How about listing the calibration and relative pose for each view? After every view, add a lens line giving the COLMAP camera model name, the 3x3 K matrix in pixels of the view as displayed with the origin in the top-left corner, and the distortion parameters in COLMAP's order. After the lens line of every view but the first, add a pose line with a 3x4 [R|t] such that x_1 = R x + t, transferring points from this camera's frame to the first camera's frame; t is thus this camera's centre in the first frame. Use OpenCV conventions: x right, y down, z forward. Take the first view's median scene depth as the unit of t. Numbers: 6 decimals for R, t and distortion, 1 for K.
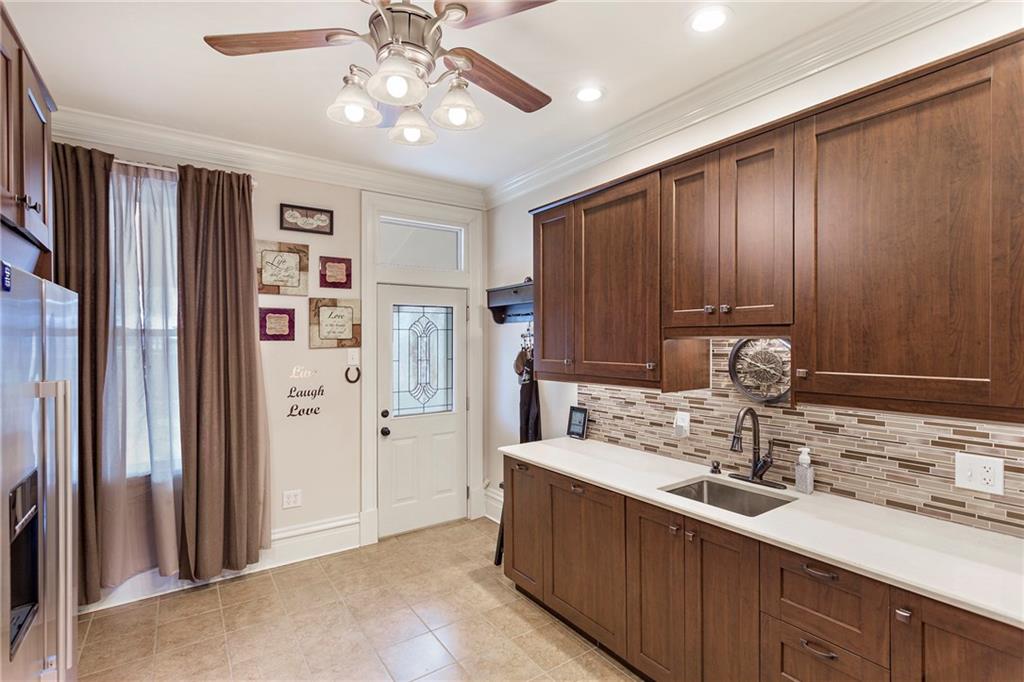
lens RADIAL K [[480.2, 0, 512.0], [0, 480.2, 341.0], [0, 0, 1]] dist [-0.001055, -0.000044]
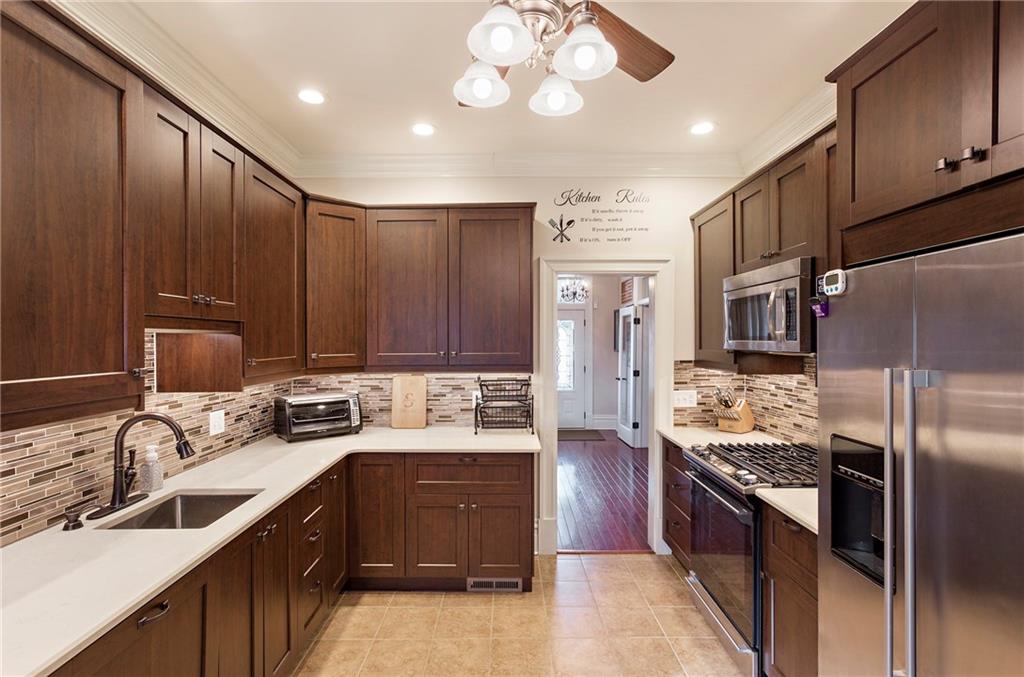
lens RADIAL K [[496.0, 0, 516.8], [0, 496.0, 344.6], [0, 0, 1]] dist [0.000108, 0.001001]
pose [[-0.831534, -0.001343, 0.555473, -0.674422], [0.005099, 0.999936, 0.010050, 0.012864], [-0.555451, 0.011189, -0.831474, 1.687743]]
